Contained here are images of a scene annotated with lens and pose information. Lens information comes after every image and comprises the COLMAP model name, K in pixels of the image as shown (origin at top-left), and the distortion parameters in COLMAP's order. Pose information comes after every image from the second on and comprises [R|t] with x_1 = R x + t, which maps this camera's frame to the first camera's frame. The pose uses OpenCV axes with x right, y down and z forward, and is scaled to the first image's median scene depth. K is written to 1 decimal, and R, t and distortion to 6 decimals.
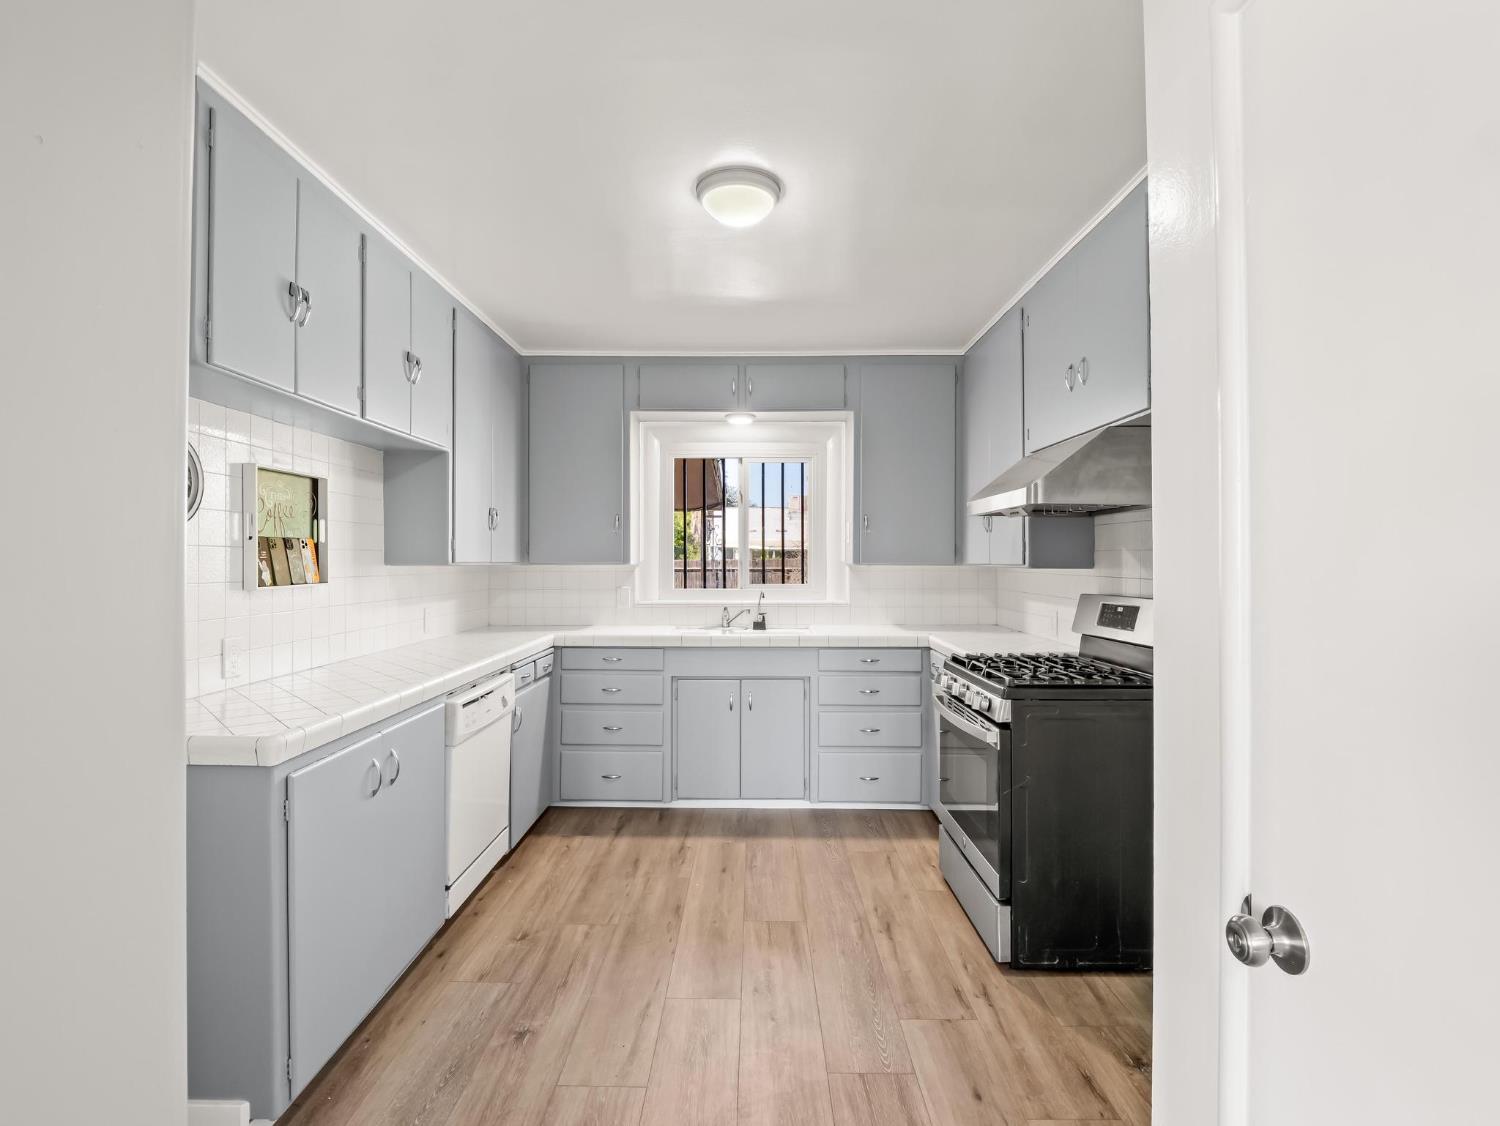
lens RADIAL K [[729.2, 0, 748.6], [0, 729.2, 556.0], [0, 0, 1]] dist [-0.018588, -0.001192]
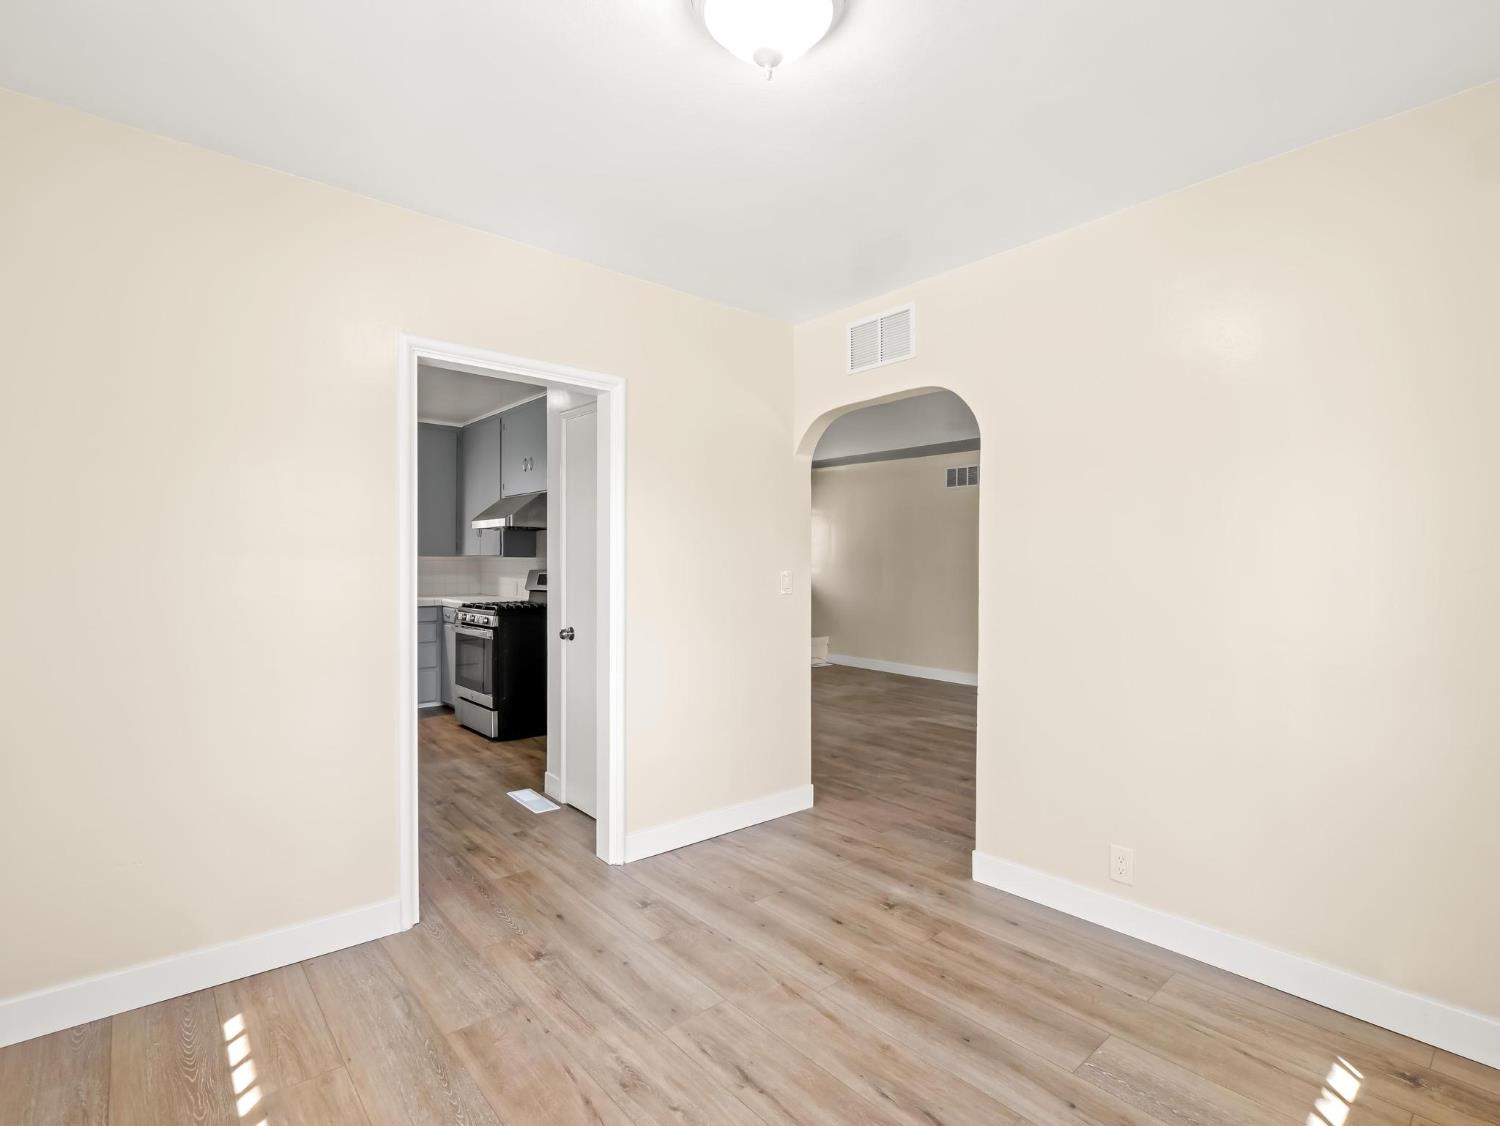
lens RADIAL K [[725.4, 0, 750.0], [0, 725.4, 563.0], [0, 0, 1]] dist [-0.016338, -0.001042]
pose [[0.750513, -0.000208, 0.660855, -0.371066], [-0.008001, 0.999924, 0.009401, 0.008646], [-0.660807, -0.012343, 0.750455, -0.825314]]
